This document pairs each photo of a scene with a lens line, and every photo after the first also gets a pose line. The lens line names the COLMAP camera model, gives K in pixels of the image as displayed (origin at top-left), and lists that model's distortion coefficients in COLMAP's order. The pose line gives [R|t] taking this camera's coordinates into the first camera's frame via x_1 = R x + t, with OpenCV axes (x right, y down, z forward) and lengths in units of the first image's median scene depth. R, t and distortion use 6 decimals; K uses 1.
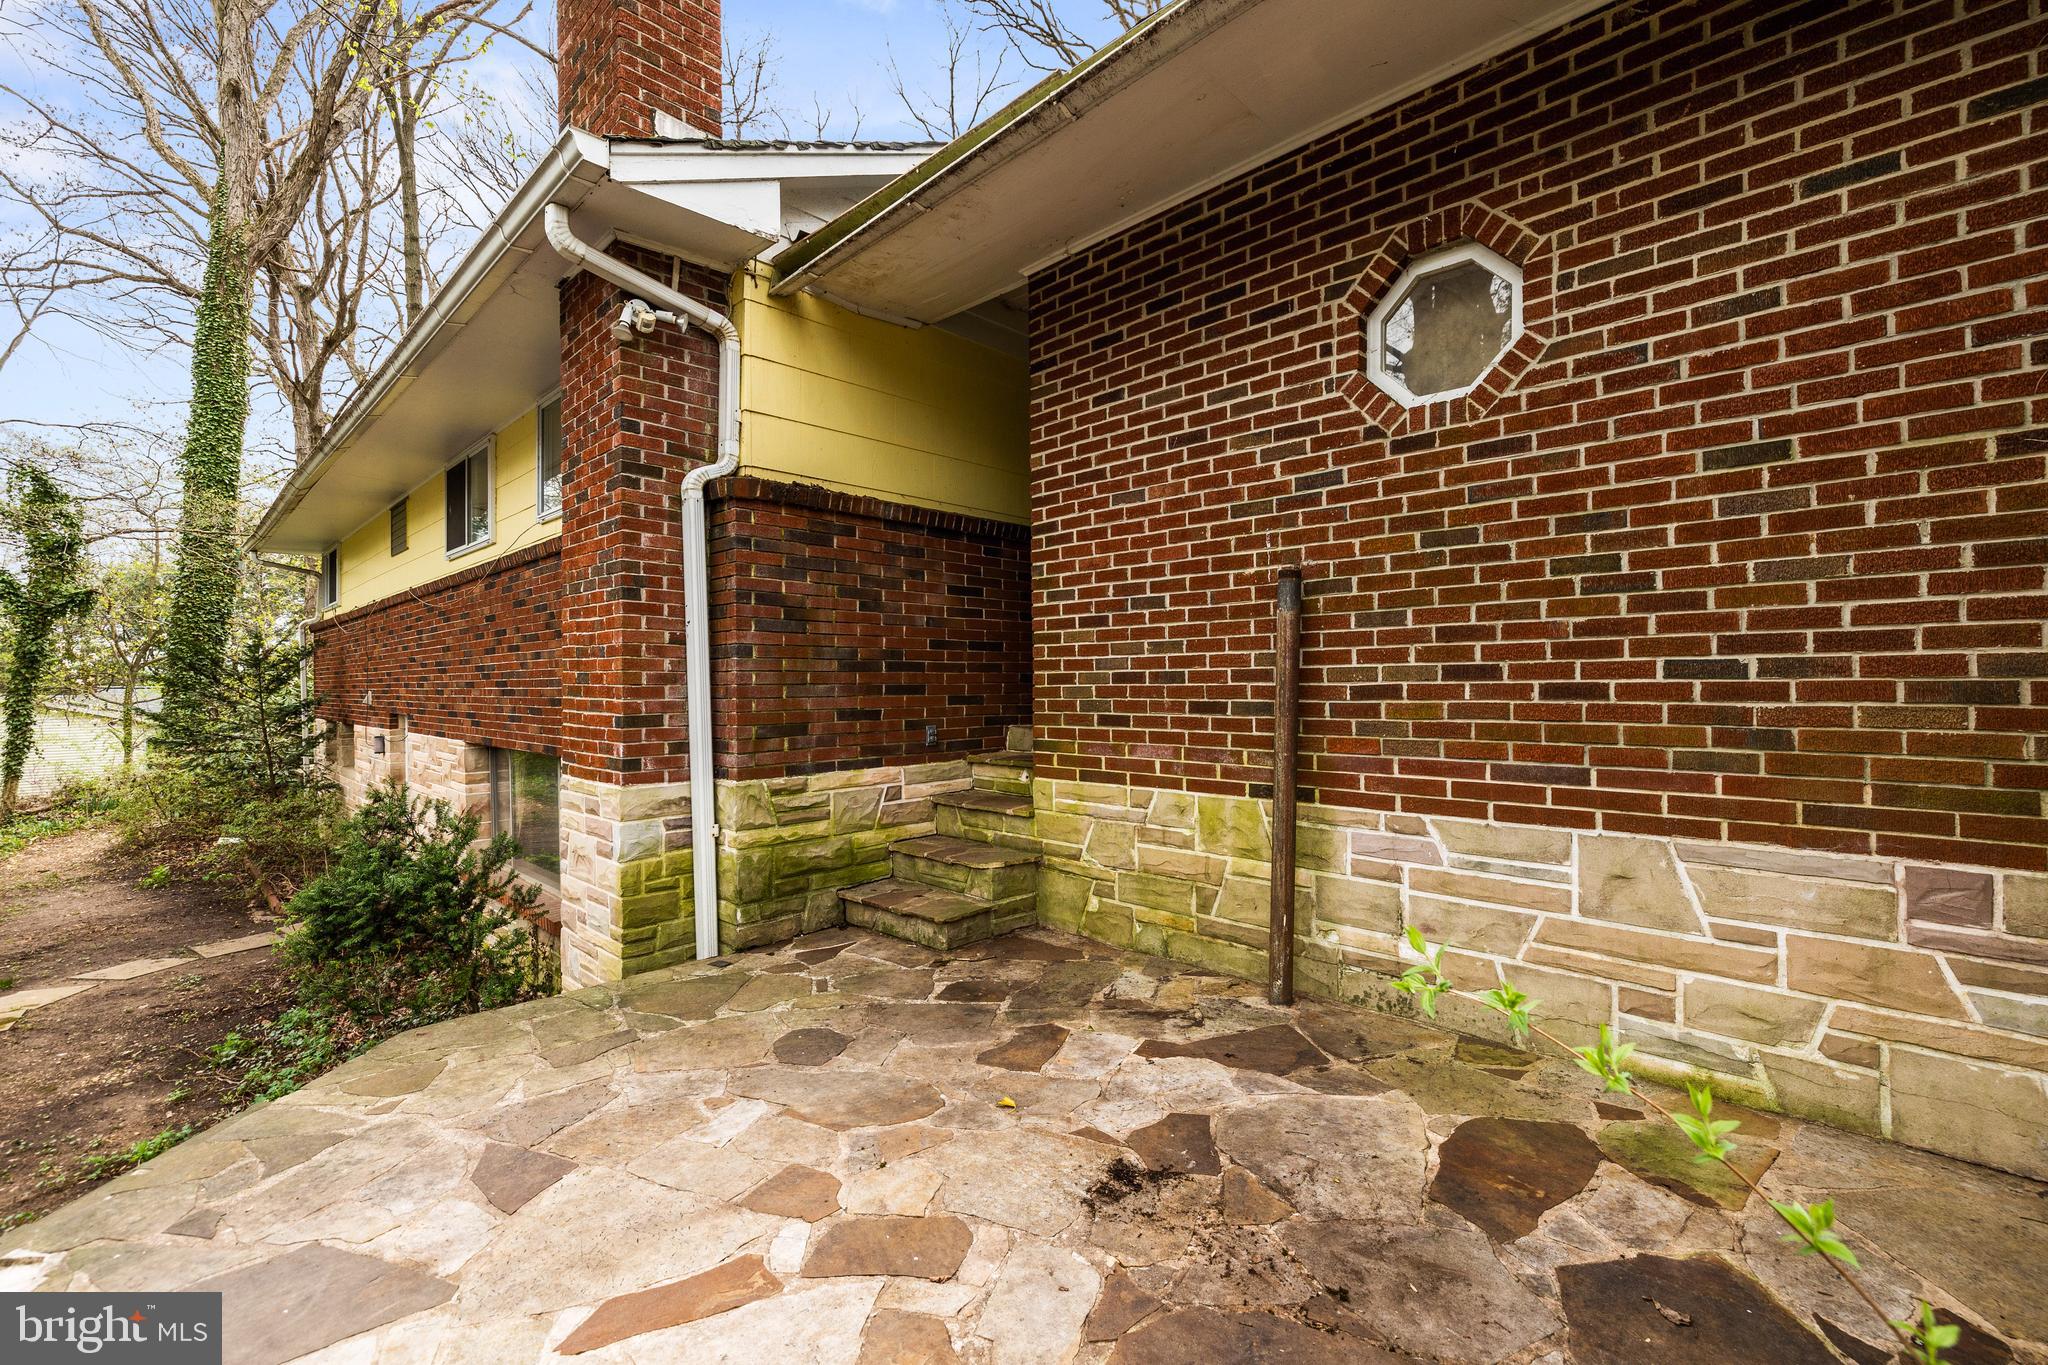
lens RADIAL K [[886.3, 0, 1022.3], [0, 886.3, 672.1], [0, 0, 1]] dist [0.003164, 0.000141]
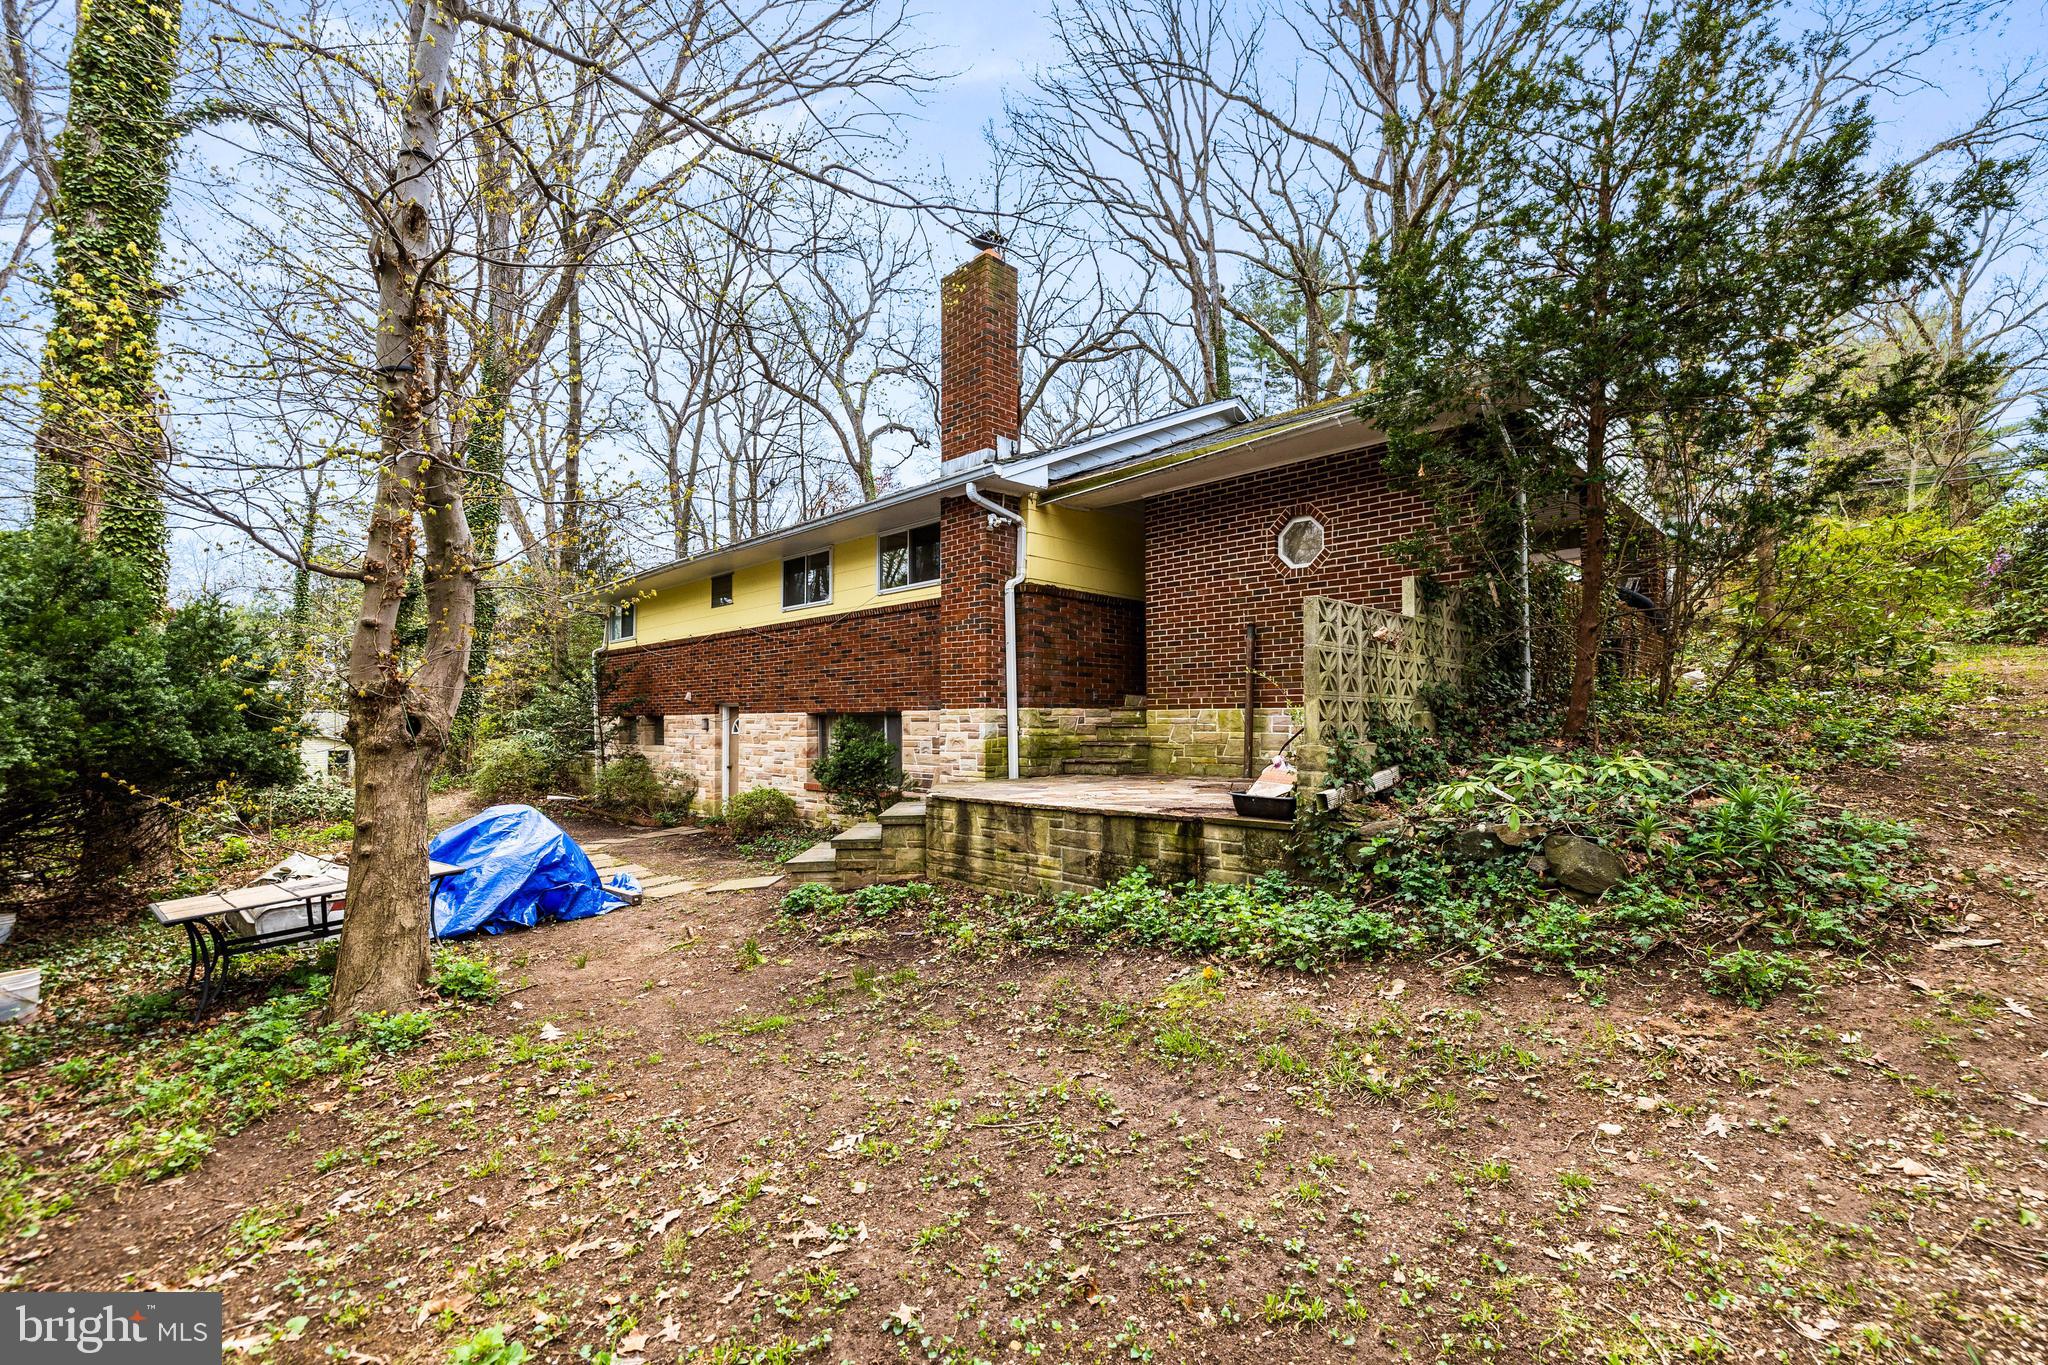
lens RADIAL K [[892.0, 0, 1024.0], [0, 892.0, 682.5], [0, 0, 1]] dist [0.002950, 0.000210]
pose [[0.999947, 0.007227, -0.007375, -0.307591], [-0.007486, 0.999333, -0.035745, 0.137609], [0.007112, 0.035799, 0.999334, -1.421053]]
